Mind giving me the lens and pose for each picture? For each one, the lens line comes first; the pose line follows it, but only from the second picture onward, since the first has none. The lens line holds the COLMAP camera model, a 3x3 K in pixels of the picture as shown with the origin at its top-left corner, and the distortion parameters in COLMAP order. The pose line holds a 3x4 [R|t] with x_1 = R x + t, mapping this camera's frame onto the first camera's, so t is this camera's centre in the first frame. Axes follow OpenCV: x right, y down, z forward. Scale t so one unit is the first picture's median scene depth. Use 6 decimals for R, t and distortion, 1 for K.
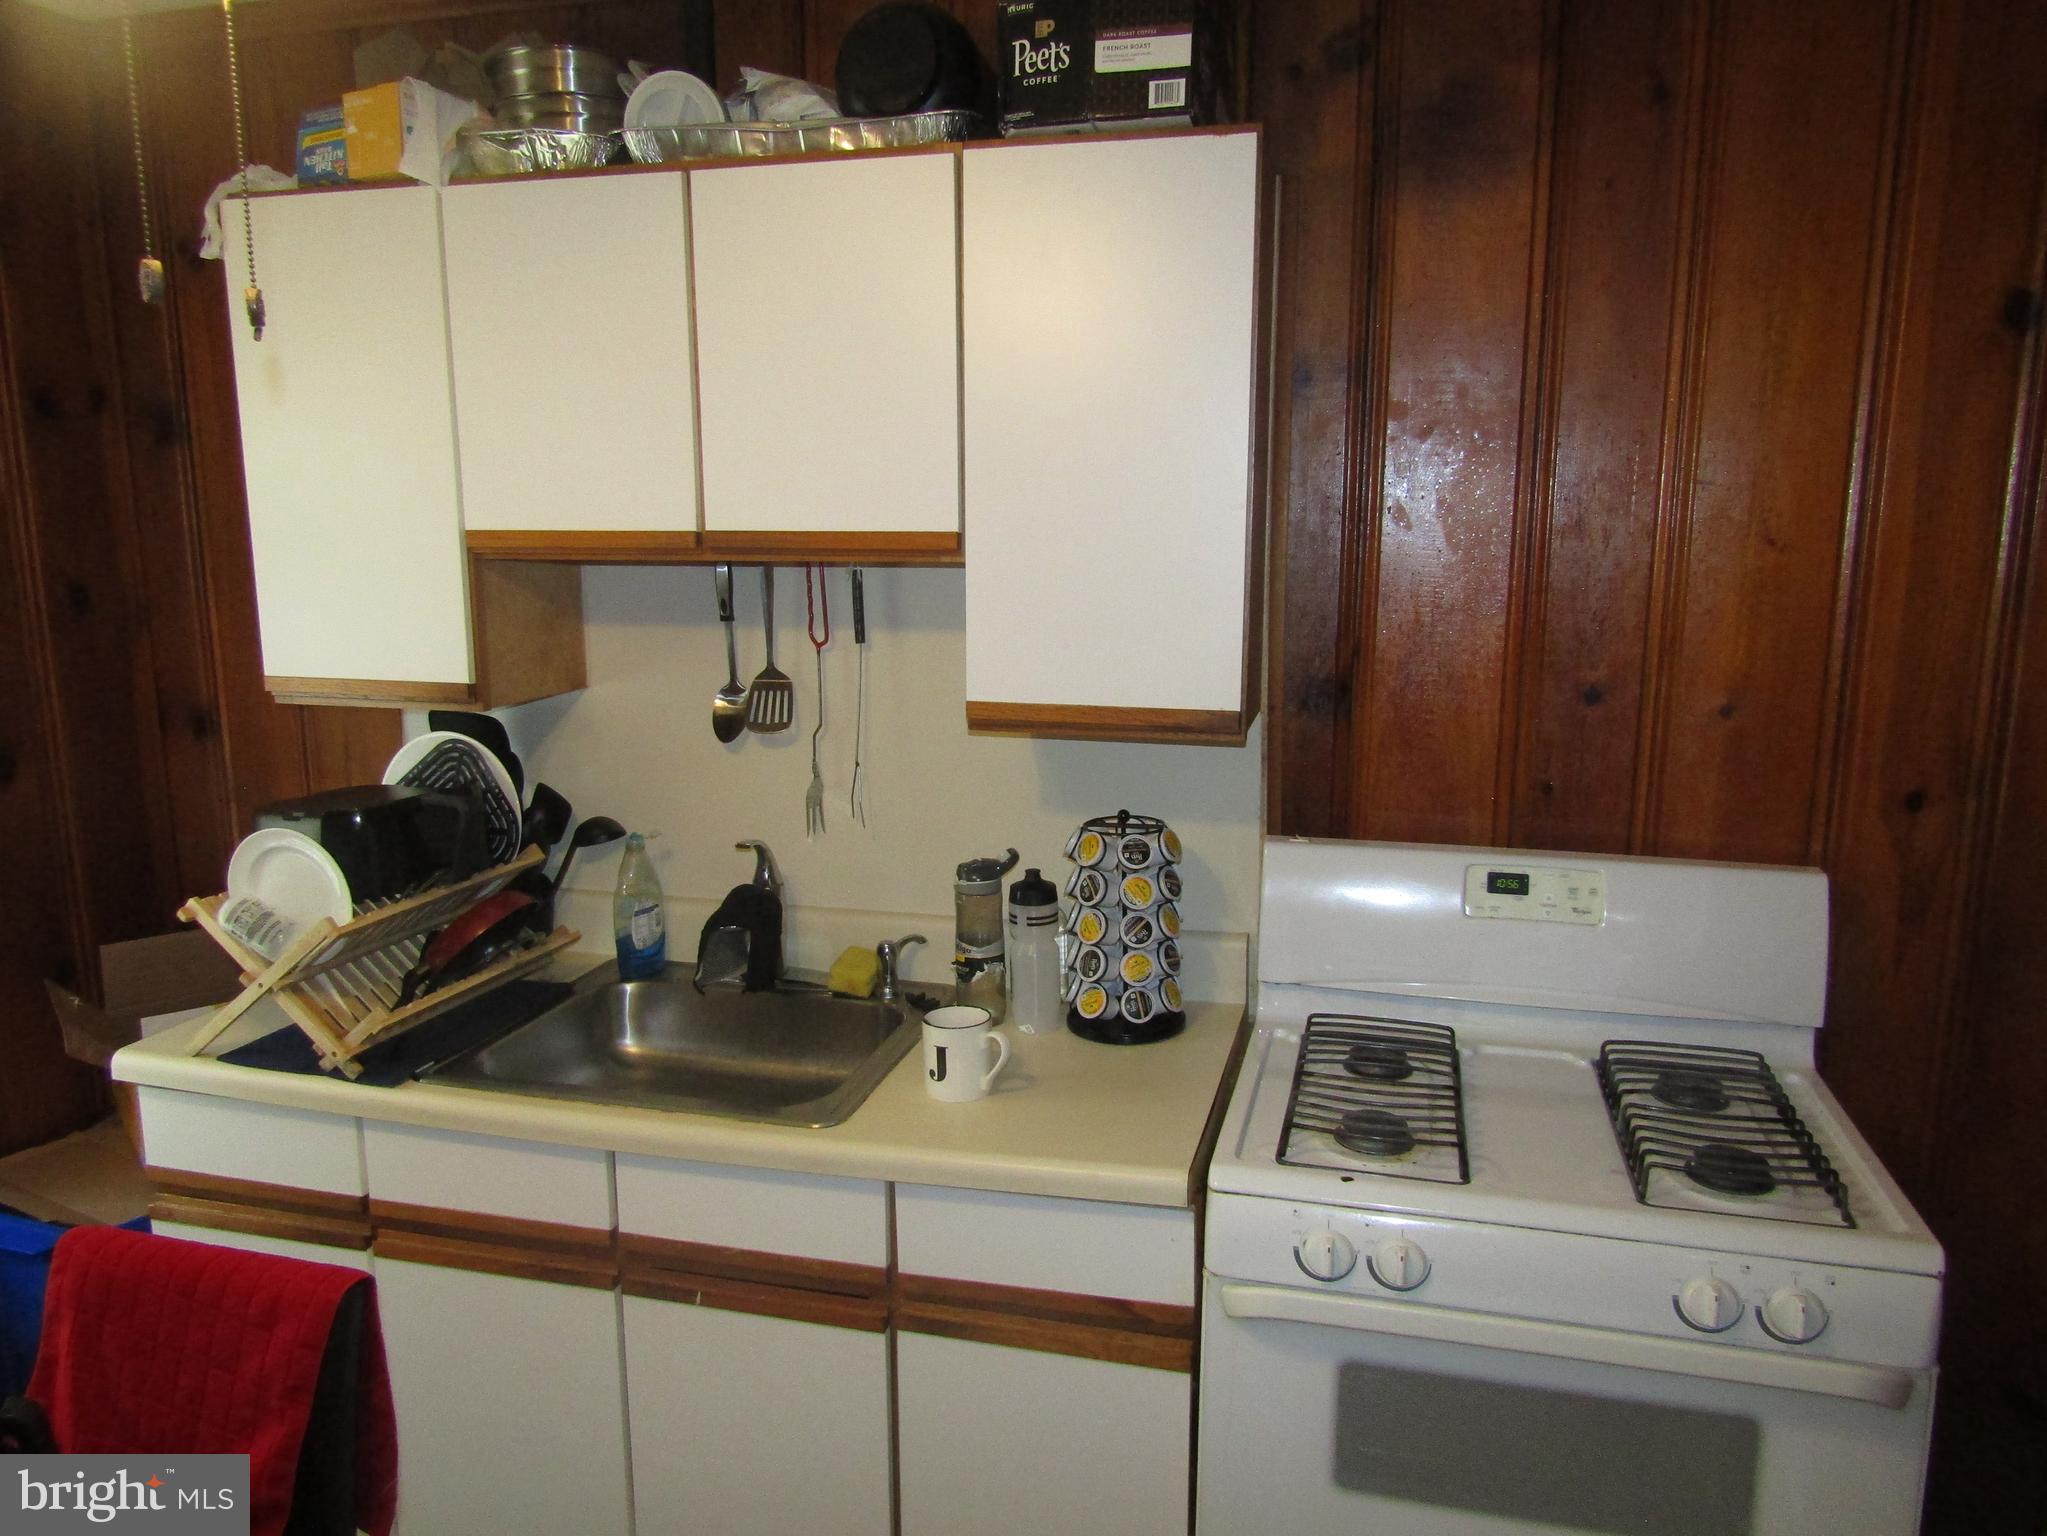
lens RADIAL K [[1457.3, 0, 1016.4], [0, 1457.3, 764.8], [0, 0, 1]] dist [-0.010702, 0.001948]
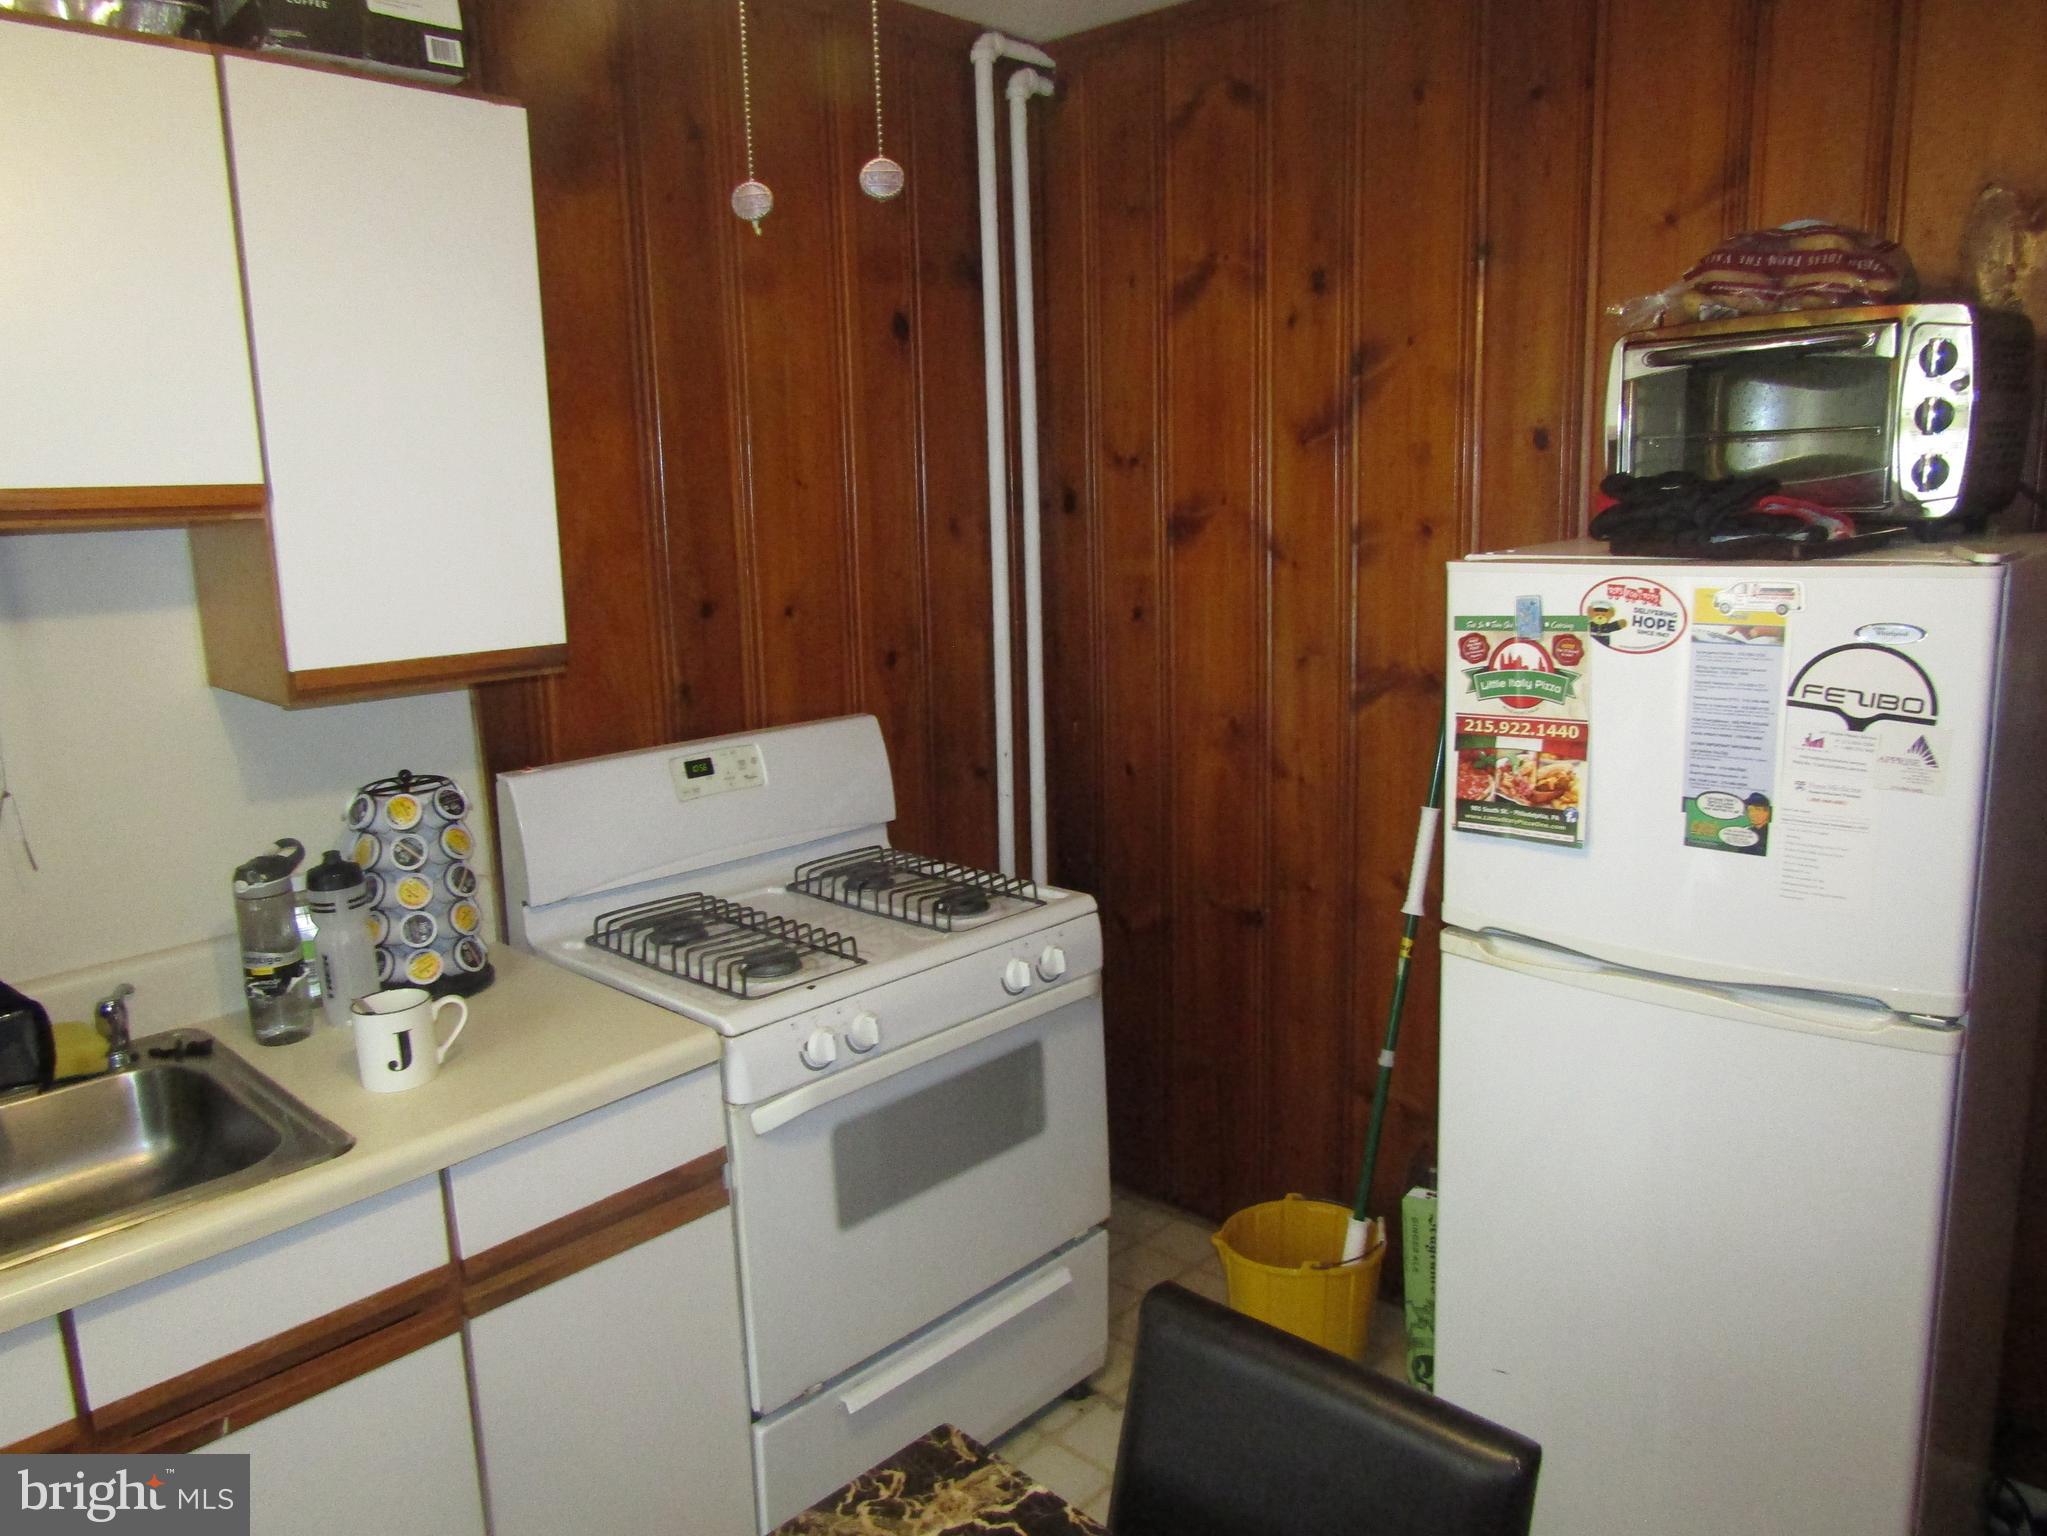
lens RADIAL K [[1457.3, 0, 1003.5], [0, 1457.3, 770.8], [0, 0, 1]] dist [-0.010702, 0.001948]
pose [[0.482516, -0.182105, 0.856747, -0.595832], [0.176979, 0.978243, 0.108255, -0.003280], [-0.857821, 0.099391, 0.504246, 0.167840]]
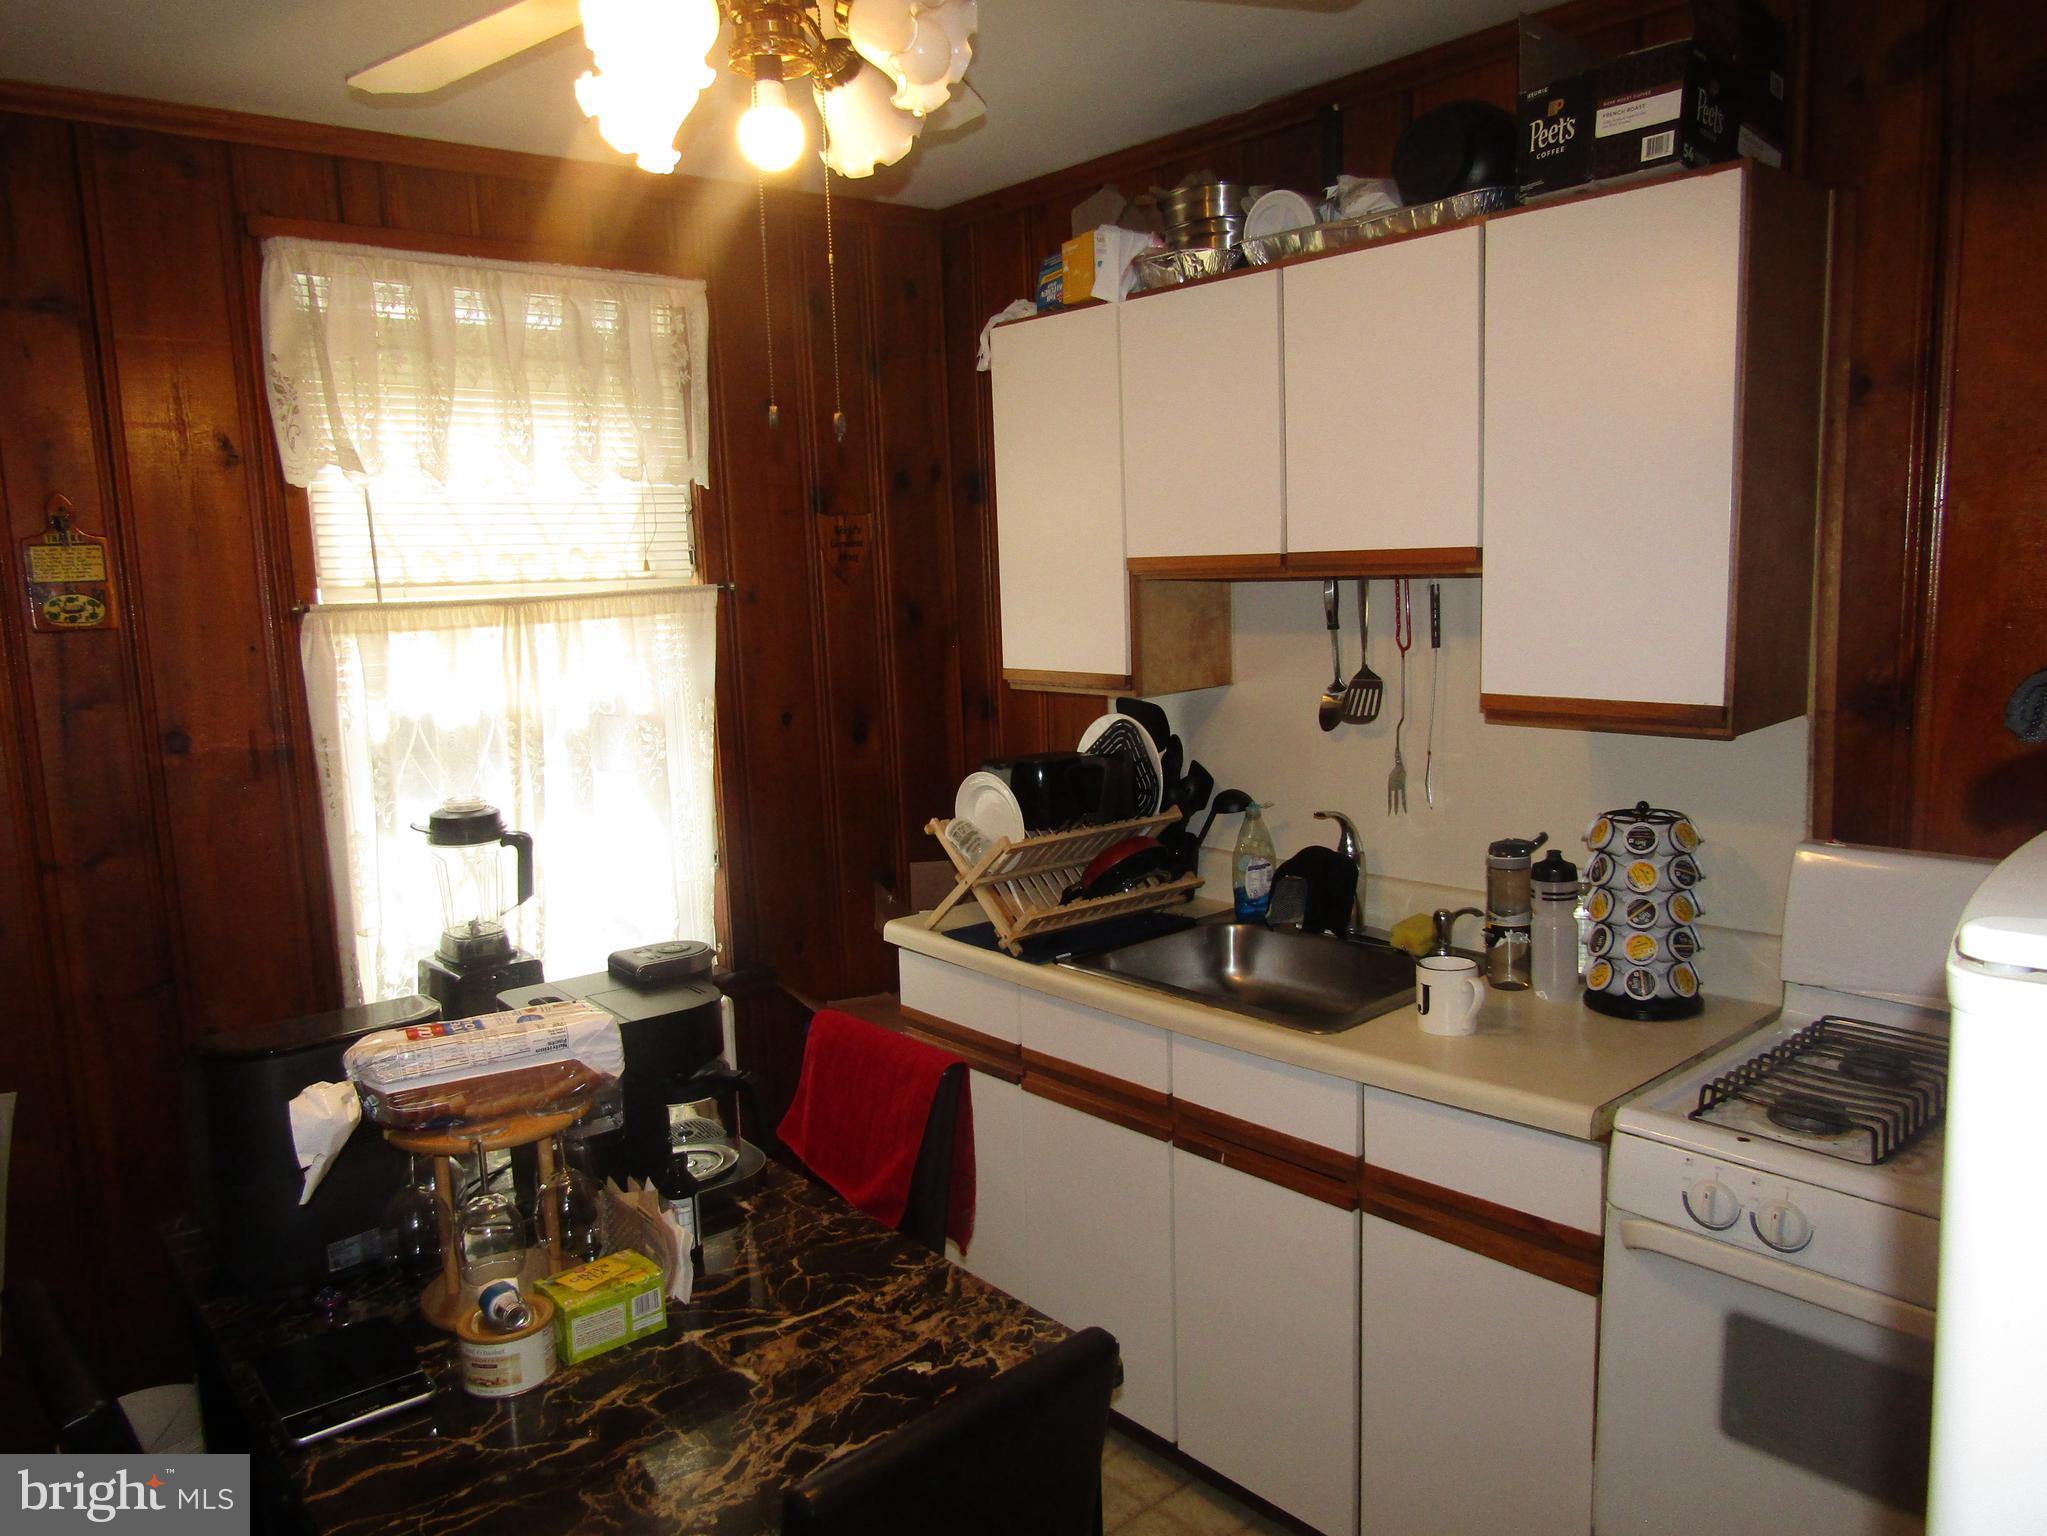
lens RADIAL K [[1457.3, 0, 1006.3], [0, 1457.3, 769.2], [0, 0, 1]] dist [-0.010702, 0.001948]
pose [[0.827802, 0.052873, -0.558523, 0.294975], [-0.067034, 0.997739, -0.004901, 0.046049], [0.557001, 0.041497, 0.829474, -0.156735]]
